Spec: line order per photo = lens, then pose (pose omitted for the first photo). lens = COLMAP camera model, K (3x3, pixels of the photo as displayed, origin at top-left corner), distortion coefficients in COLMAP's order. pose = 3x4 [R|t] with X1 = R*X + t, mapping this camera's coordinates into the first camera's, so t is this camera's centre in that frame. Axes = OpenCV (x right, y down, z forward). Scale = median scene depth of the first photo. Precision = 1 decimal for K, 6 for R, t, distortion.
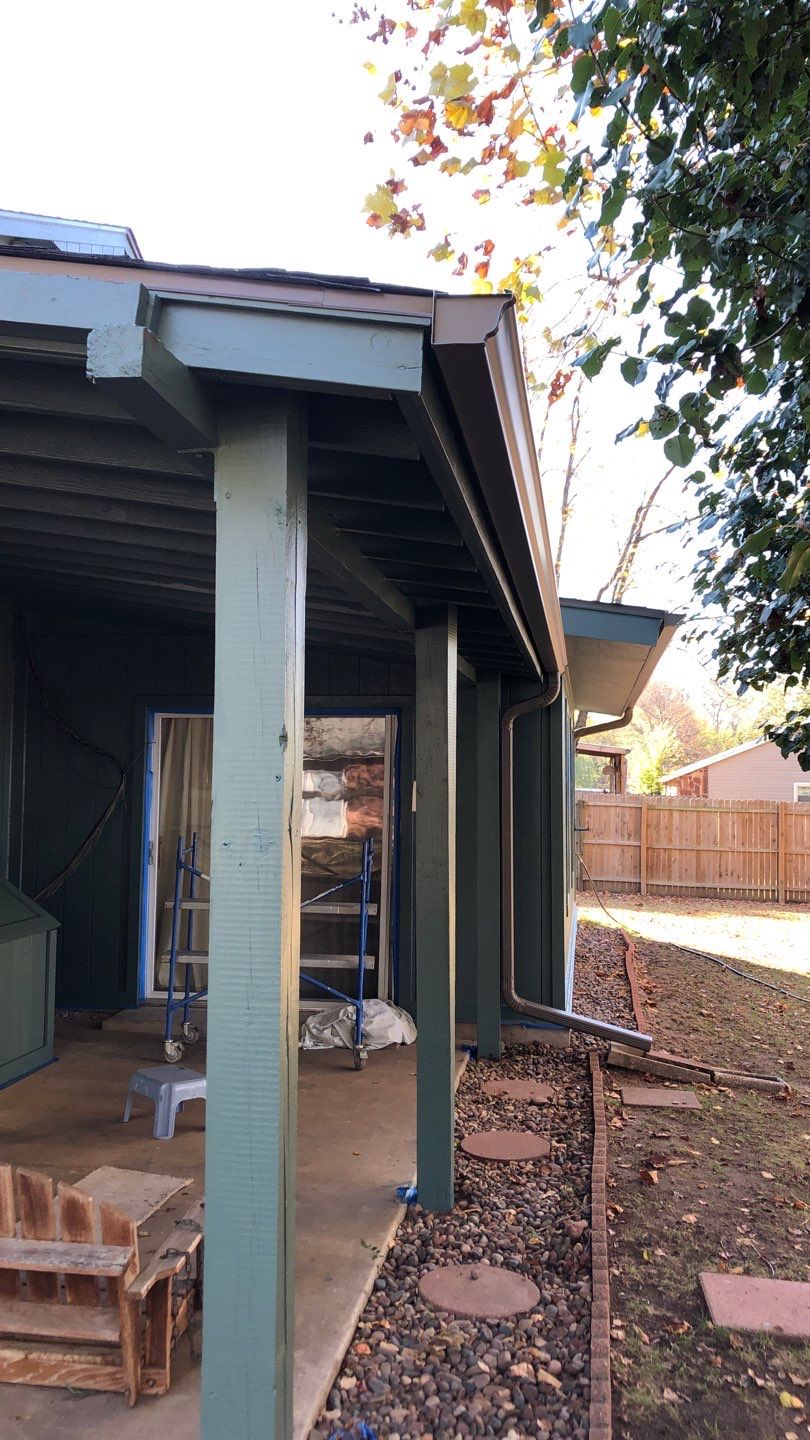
lens RADIAL K [[1113.5, 0, 404.8], [0, 1113.5, 717.2], [0, 0, 1]] dist [0.006150, -0.000728]
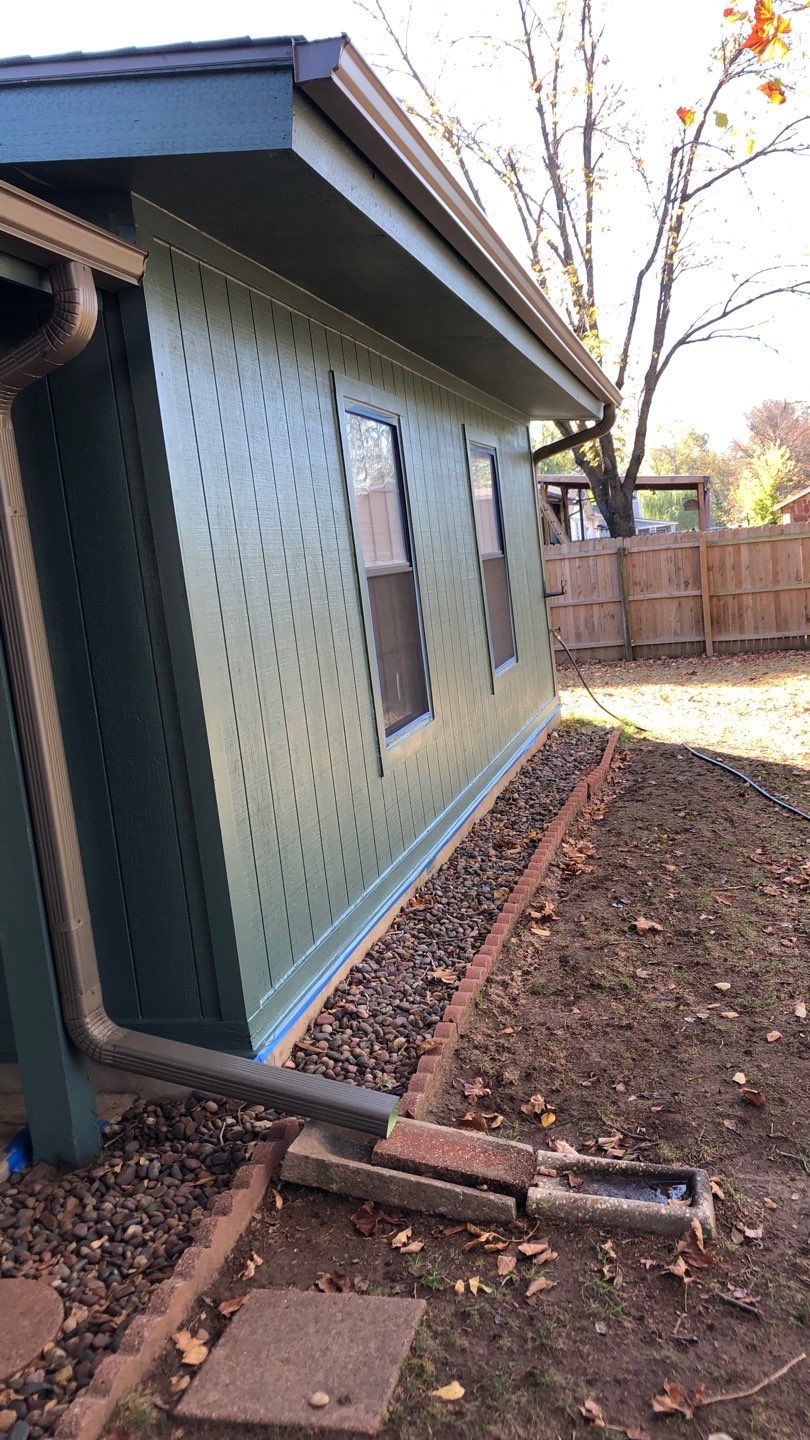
lens RADIAL K [[1113.5, 0, 404.3], [0, 1113.5, 721.9], [0, 0, 1]] dist [0.006150, -0.000728]
pose [[0.985839, -0.112399, -0.124452, 0.090908], [0.135659, 0.970803, 0.197834, 0.017251], [0.098582, -0.211915, 0.972303, 0.185887]]
